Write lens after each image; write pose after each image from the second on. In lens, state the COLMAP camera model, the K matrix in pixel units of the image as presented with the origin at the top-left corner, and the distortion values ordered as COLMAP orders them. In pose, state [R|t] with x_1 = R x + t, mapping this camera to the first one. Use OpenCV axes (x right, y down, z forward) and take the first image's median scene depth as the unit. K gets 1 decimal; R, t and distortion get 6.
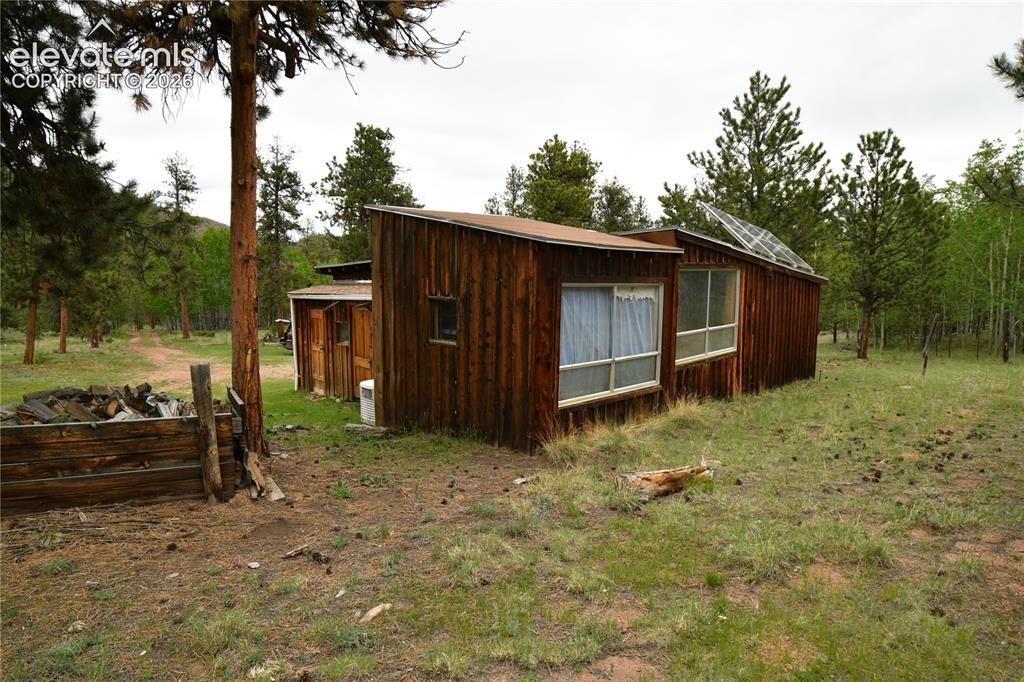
lens RADIAL K [[632.6, 0, 512.0], [0, 632.6, 341.0], [0, 0, 1]] dist [-0.119595, 0.049255]
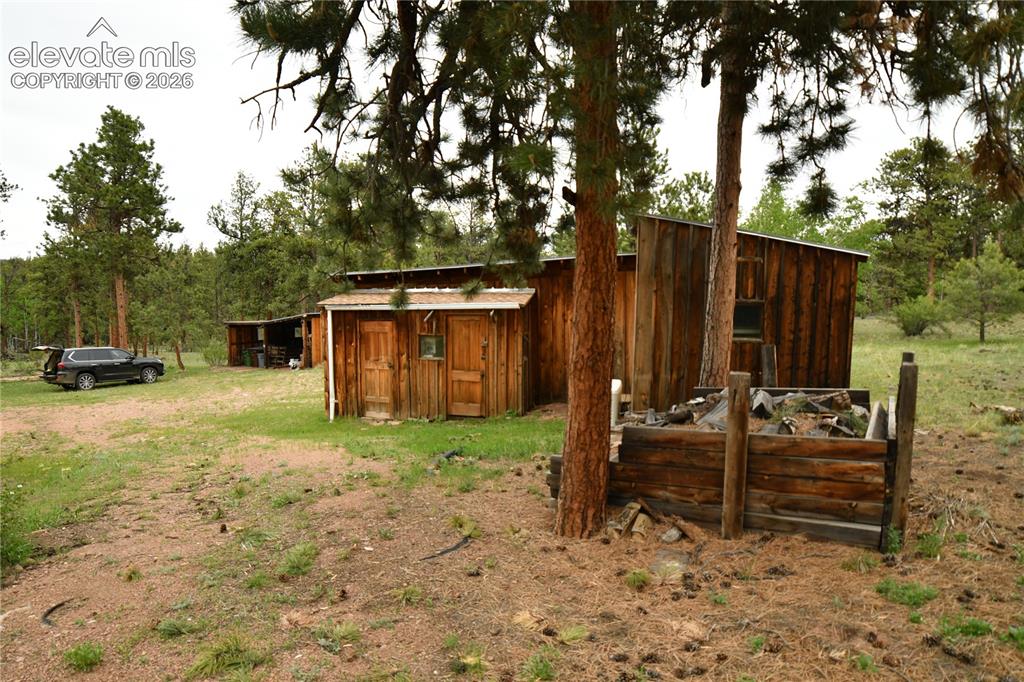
lens RADIAL K [[632.6, 0, 512.0], [0, 632.6, 341.0], [0, 0, 1]] dist [-0.119595, 0.049255]
pose [[0.855888, -0.043448, 0.515332, -0.655684], [0.055939, 0.998396, -0.008729, -0.005579], [-0.514126, 0.036298, 0.856946, 0.157198]]
